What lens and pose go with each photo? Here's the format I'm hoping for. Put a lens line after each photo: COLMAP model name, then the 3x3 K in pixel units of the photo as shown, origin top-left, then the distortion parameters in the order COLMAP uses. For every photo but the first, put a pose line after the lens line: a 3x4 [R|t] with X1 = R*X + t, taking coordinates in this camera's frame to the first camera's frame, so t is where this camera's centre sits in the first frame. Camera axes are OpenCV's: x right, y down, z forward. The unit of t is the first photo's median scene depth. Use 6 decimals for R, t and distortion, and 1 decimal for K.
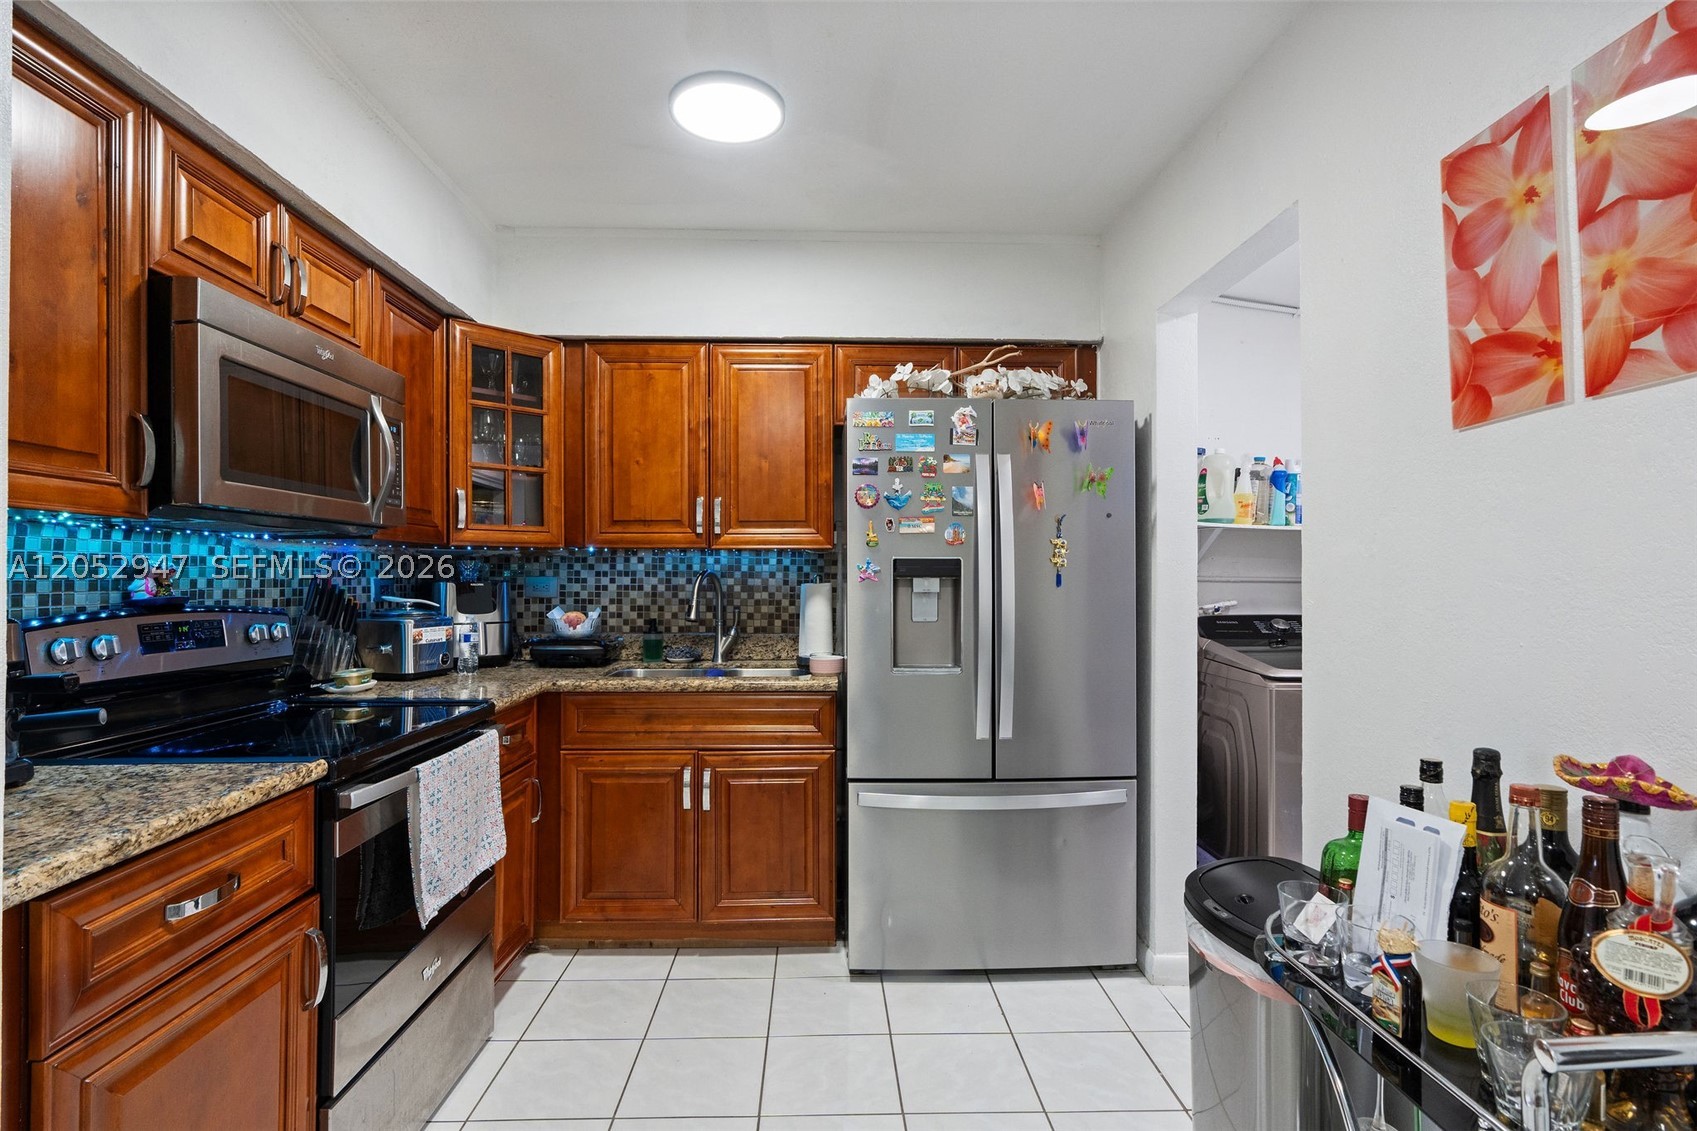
lens RADIAL K [[832.0, 0, 848.5], [0, 832.0, 565.5], [0, 0, 1]] dist [0.000990, 0.000679]
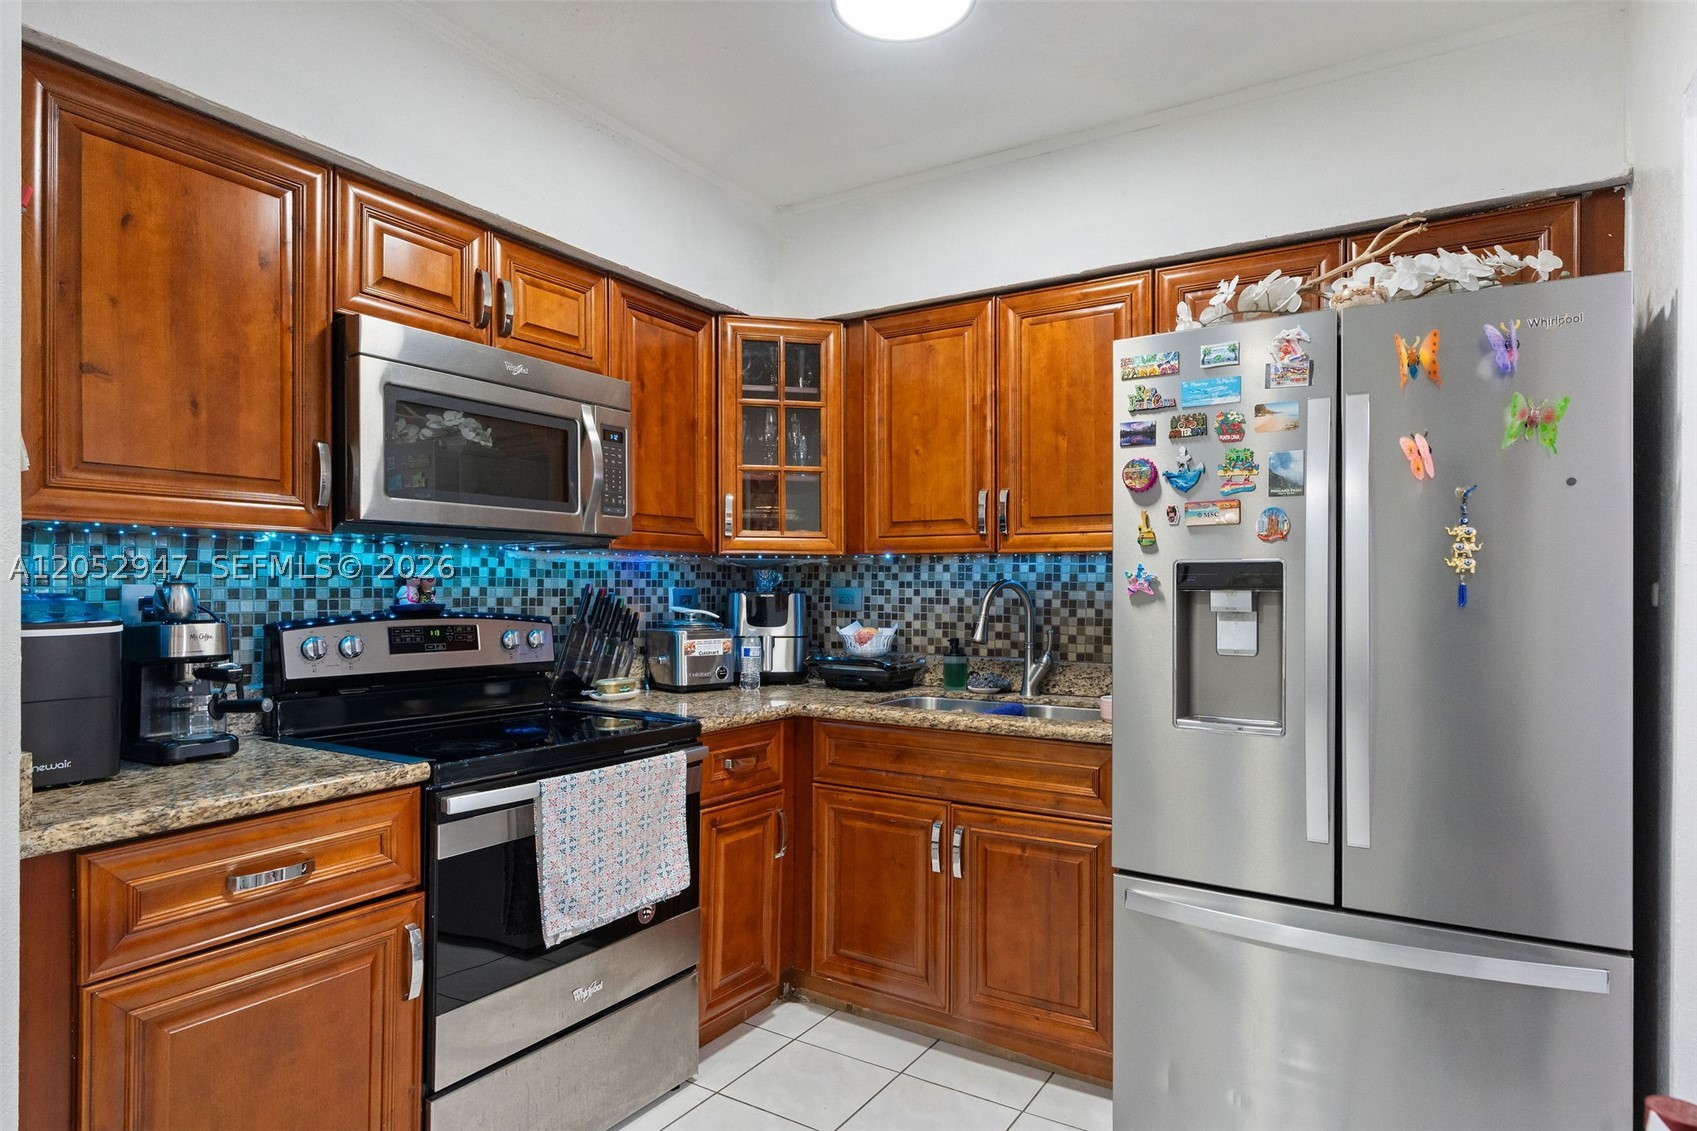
lens RADIAL K [[957.3, 0, 848.2], [0, 957.3, 585.0], [0, 0, 1]] dist [-0.000395, -0.000453]
pose [[0.827272, 0.001999, -0.561798, 0.259532], [0.003310, 0.999959, 0.008433, 0.002460], [0.561792, -0.008836, 0.827232, 0.174923]]
